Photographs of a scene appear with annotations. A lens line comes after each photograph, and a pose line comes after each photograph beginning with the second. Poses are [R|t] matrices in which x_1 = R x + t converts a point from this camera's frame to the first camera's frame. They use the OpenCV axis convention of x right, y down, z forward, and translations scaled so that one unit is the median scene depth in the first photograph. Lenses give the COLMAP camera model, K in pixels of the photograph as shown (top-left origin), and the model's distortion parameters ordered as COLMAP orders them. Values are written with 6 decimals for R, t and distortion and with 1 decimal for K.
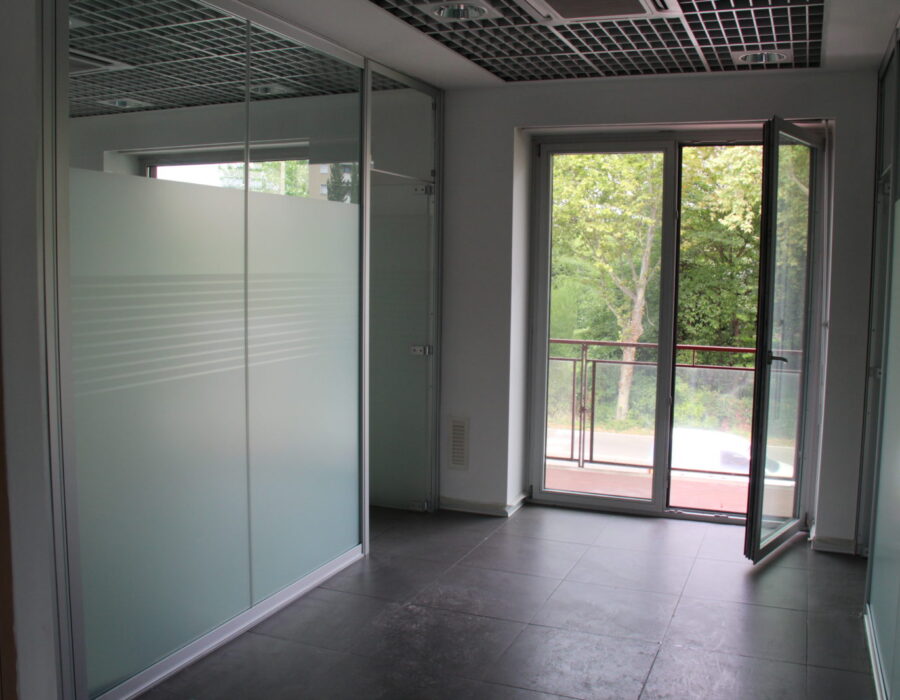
lens RADIAL K [[903.7, 0, 450.0], [0, 903.7, 350.0], [0, 0, 1]] dist [-0.006330, -0.007969]
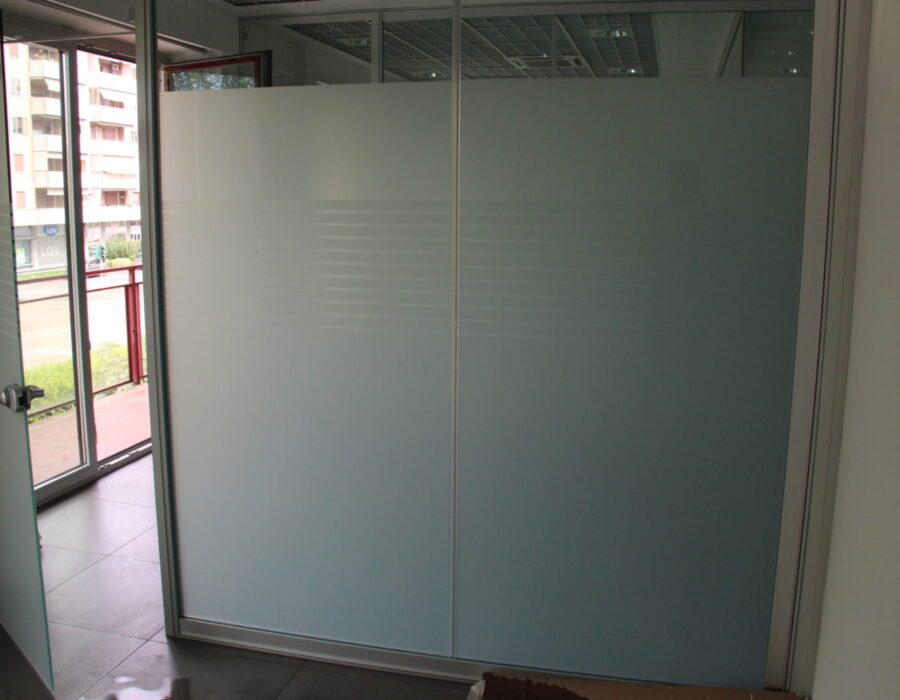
lens RADIAL K [[903.7, 0, 450.0], [0, 903.7, 350.0], [0, 0, 1]] dist [-0.006330, -0.007969]
pose [[-0.127349, -0.179971, 0.975394, -0.646963], [0.091001, 0.977133, 0.192173, -0.075043], [-0.987675, 0.113235, -0.108060, 0.749614]]
